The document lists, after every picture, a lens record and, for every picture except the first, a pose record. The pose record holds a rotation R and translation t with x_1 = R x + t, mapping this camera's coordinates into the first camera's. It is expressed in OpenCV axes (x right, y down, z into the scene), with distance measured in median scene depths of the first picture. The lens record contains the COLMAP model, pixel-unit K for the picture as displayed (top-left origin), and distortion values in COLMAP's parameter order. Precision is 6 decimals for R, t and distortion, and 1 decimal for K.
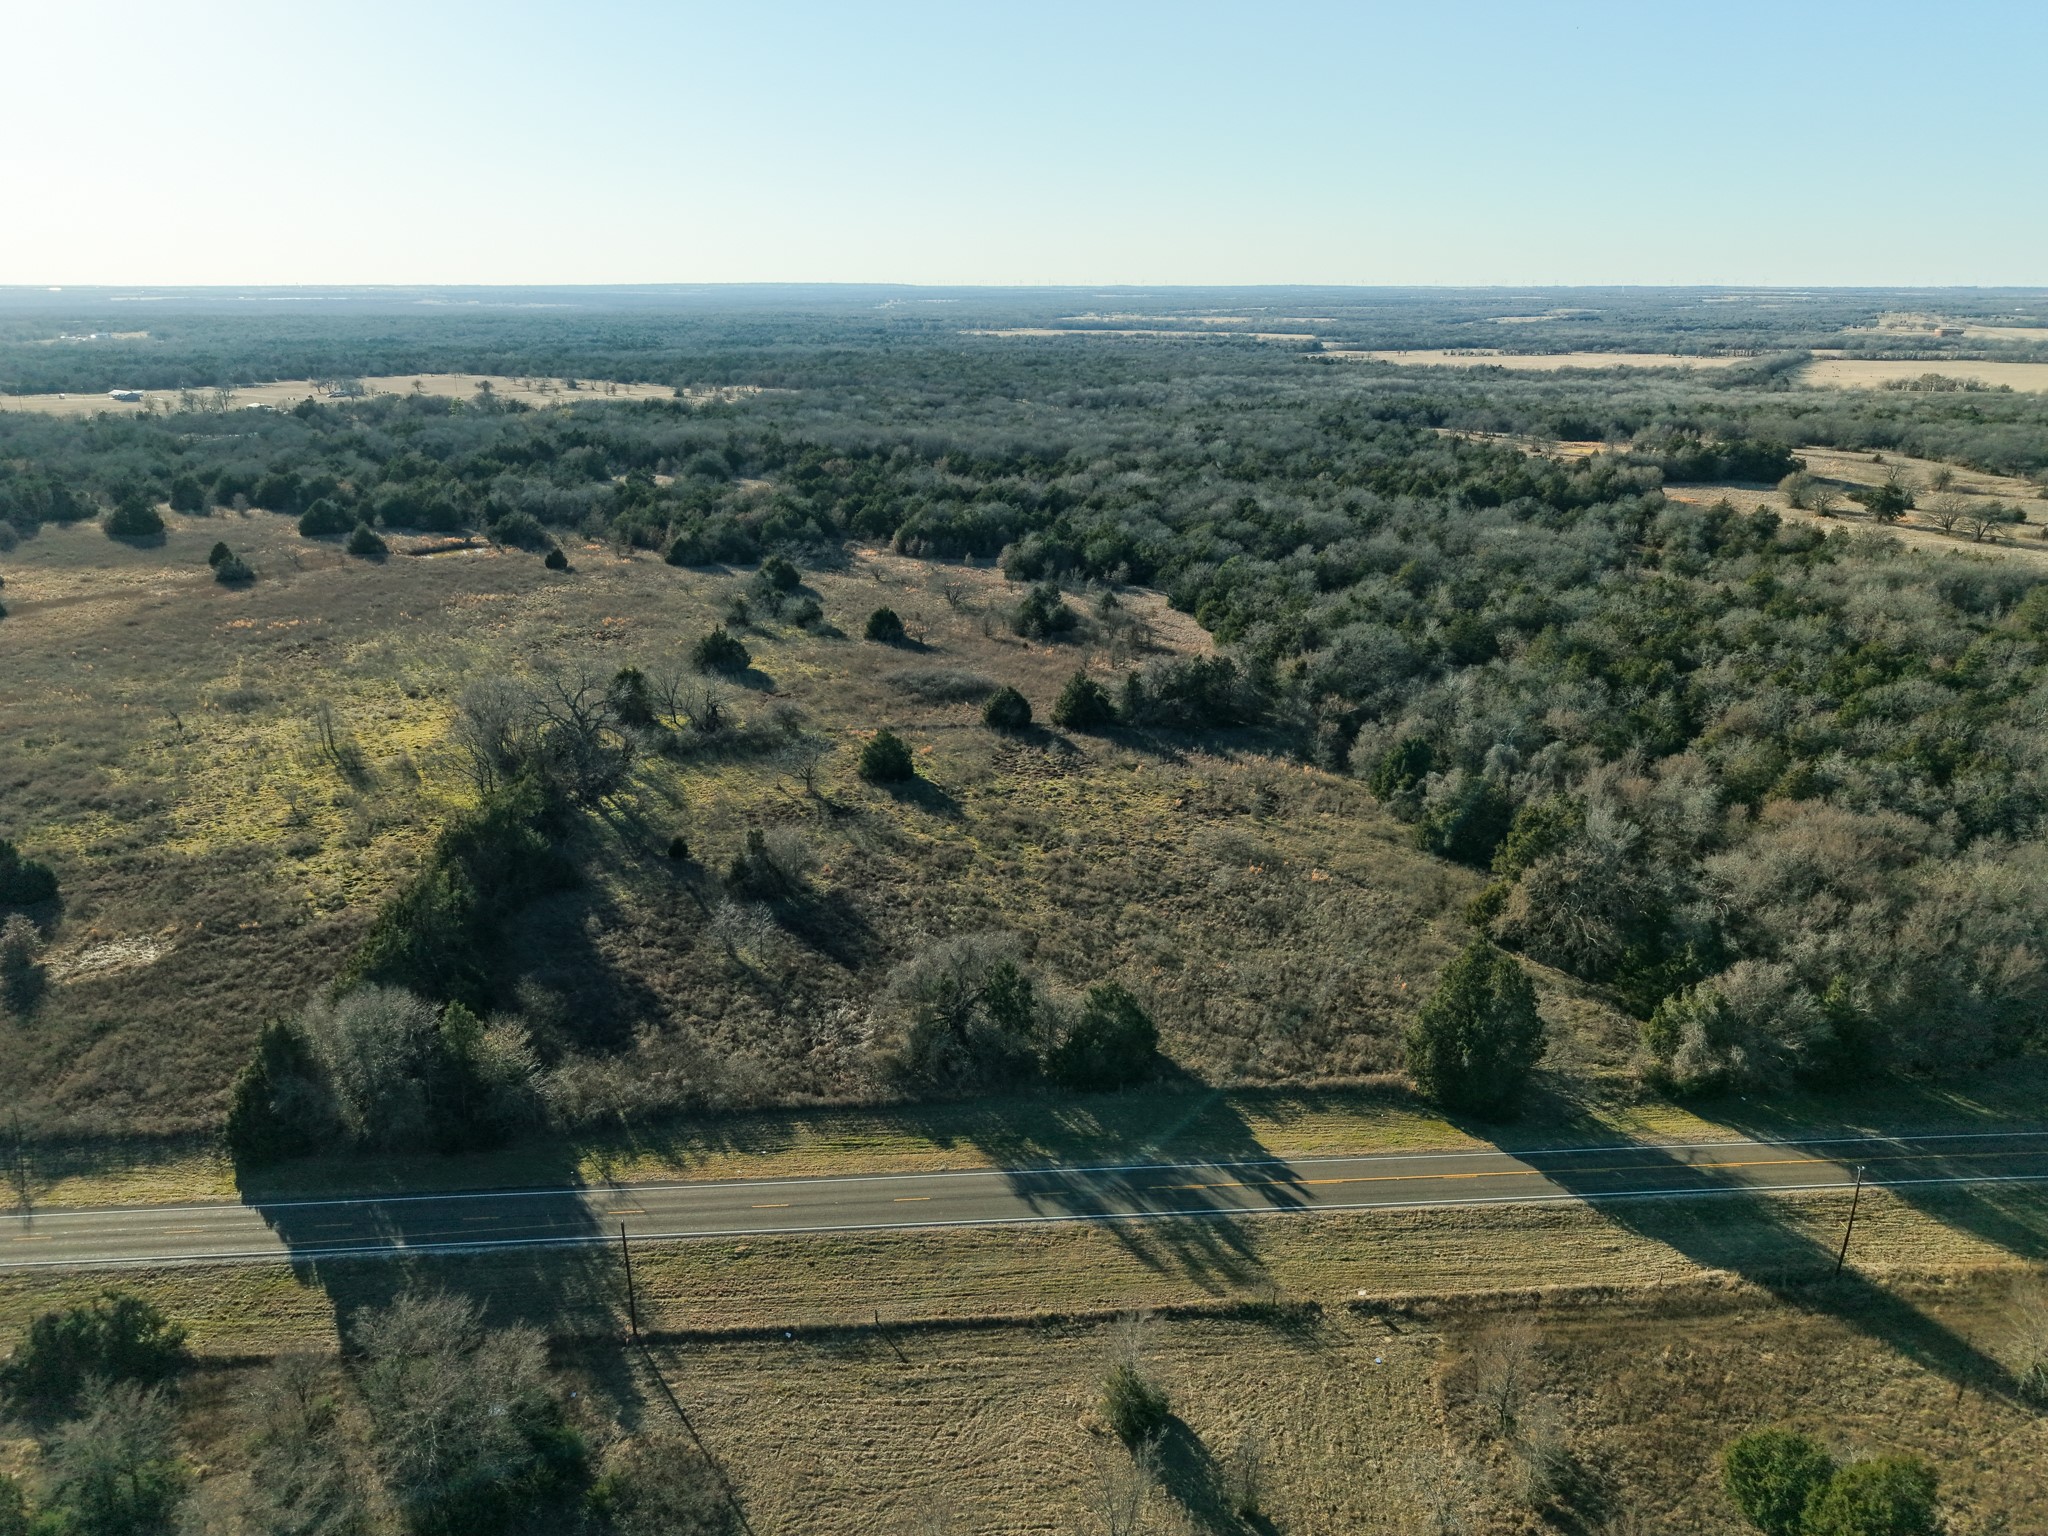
lens RADIAL K [[1426.8, 0, 1020.6], [0, 1426.8, 732.7], [0, 0, 1]] dist [0.002620, -0.000917]
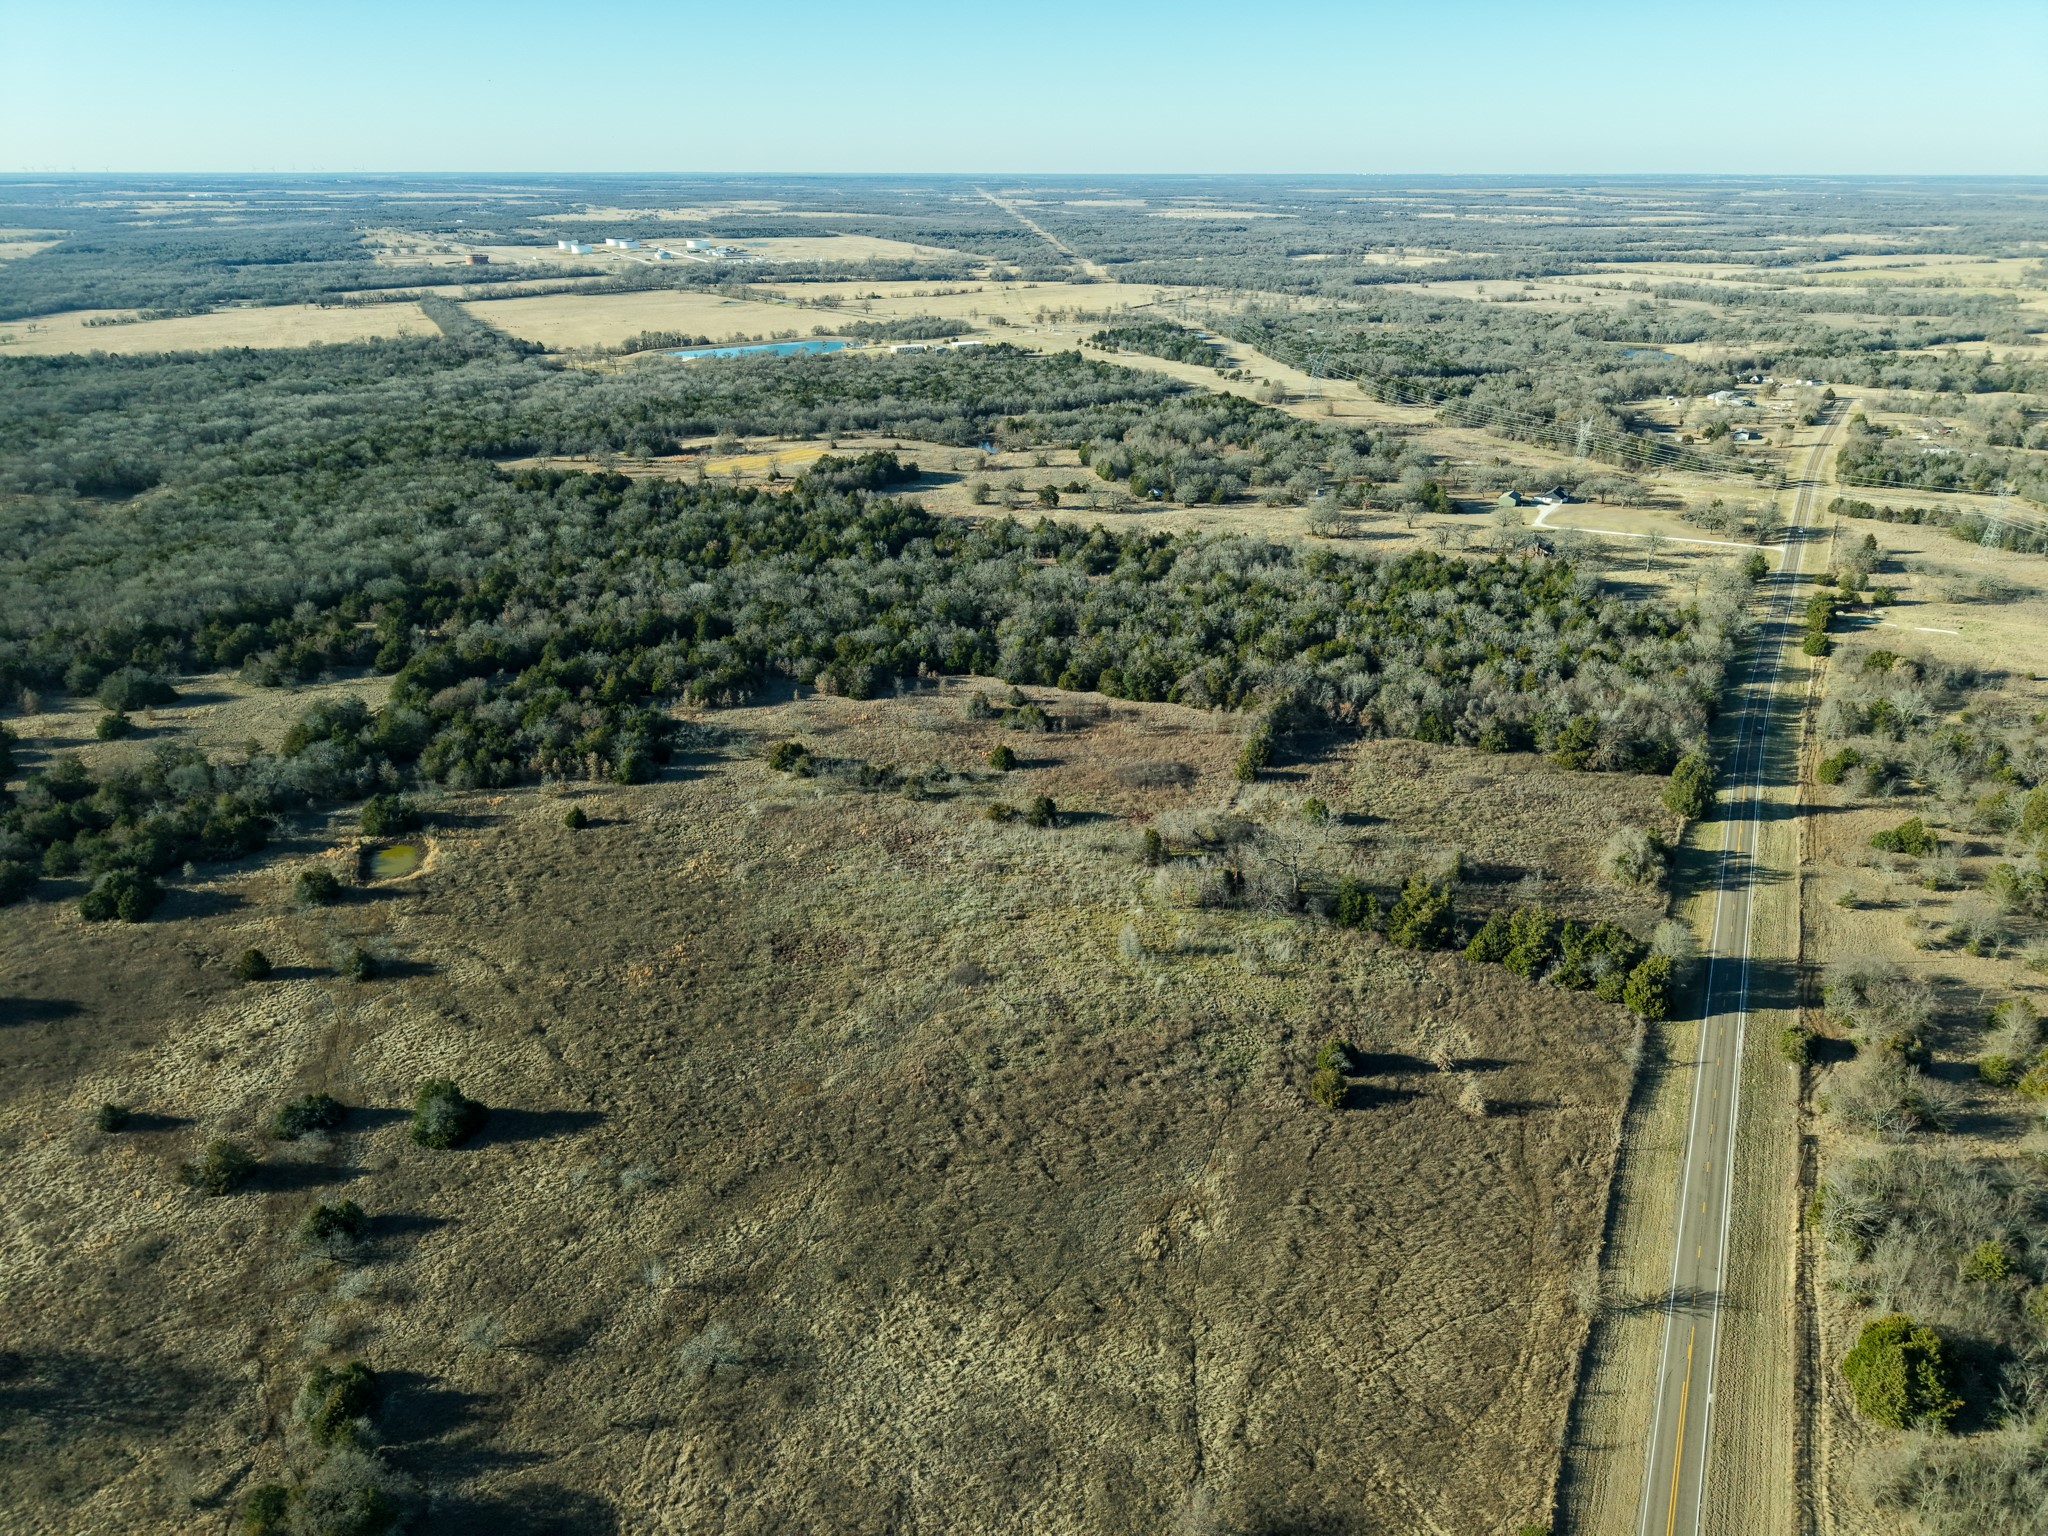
lens RADIAL K [[1415.8, 0, 1018.9], [0, 1415.8, 729.4], [0, 0, 1]] dist [0.016107, -0.015375]
pose [[0.519848, -0.322728, 0.790952, -1.526310], [0.259444, 0.941804, 0.213762, -0.511776], [-0.813908, 0.094084, 0.573325, 0.257901]]
